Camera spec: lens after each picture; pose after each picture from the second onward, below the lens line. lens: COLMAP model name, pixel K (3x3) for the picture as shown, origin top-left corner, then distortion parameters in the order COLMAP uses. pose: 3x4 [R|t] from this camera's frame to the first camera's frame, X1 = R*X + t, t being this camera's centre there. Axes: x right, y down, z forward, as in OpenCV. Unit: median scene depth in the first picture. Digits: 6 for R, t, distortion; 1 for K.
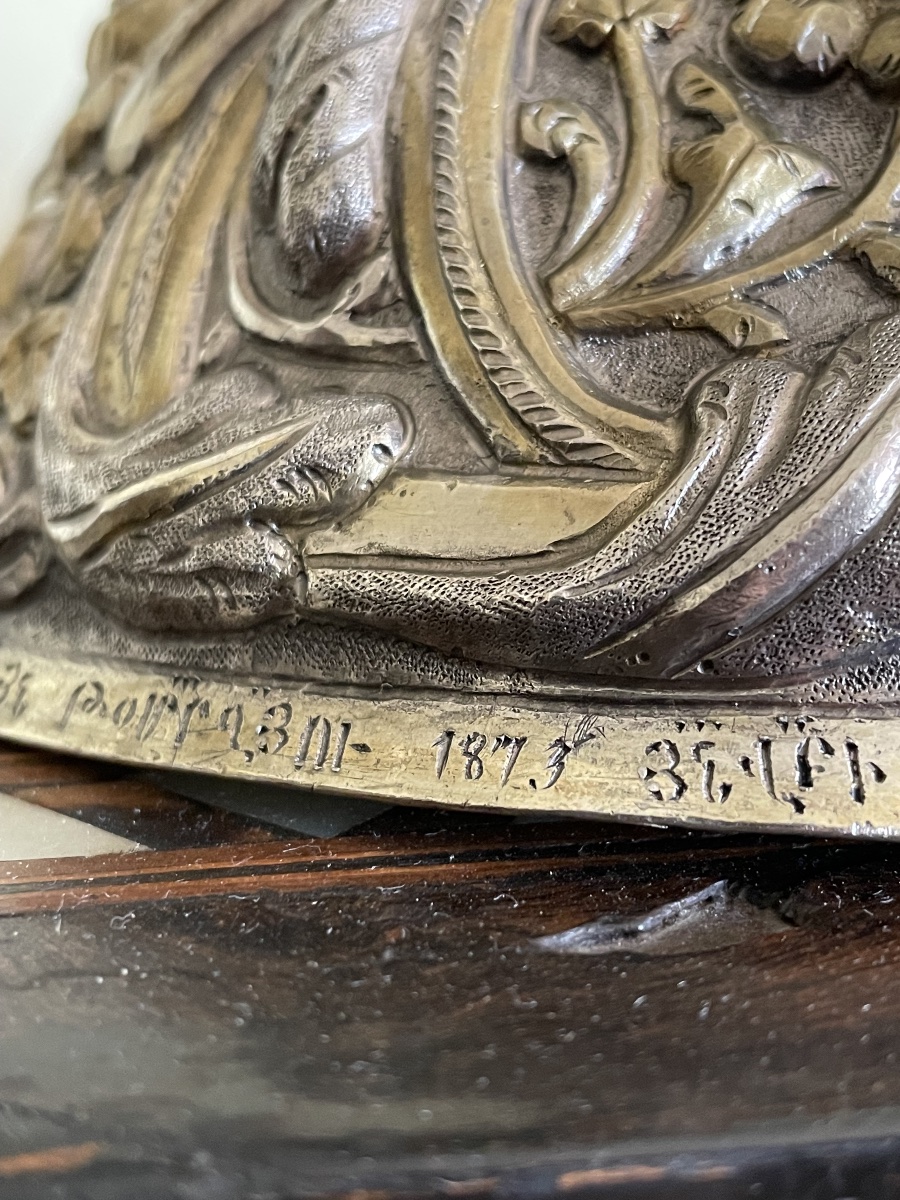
lens RADIAL K [[1423.8, 0, 450.0], [0, 1423.8, 600.0], [0, 0, 1]] dist [0.067238, -0.001320]
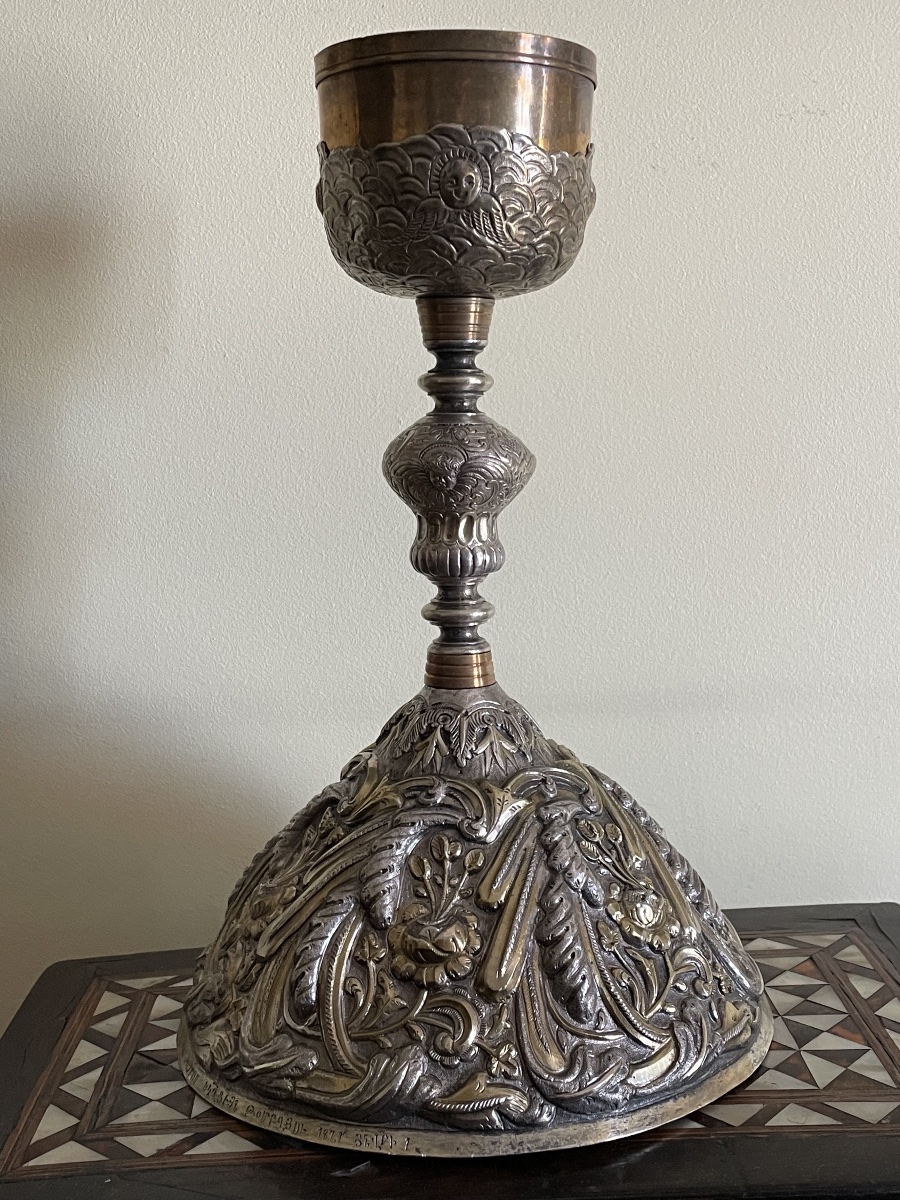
lens RADIAL K [[1423.8, 0, 450.0], [0, 1423.8, 600.0], [0, 0, 1]] dist [0.067238, -0.001320]
pose [[0.996682, 0.001731, -0.081376, 0.818177], [-0.006835, 0.998023, -0.062482, -1.381210], [0.081107, 0.062831, 0.994723, -3.934586]]
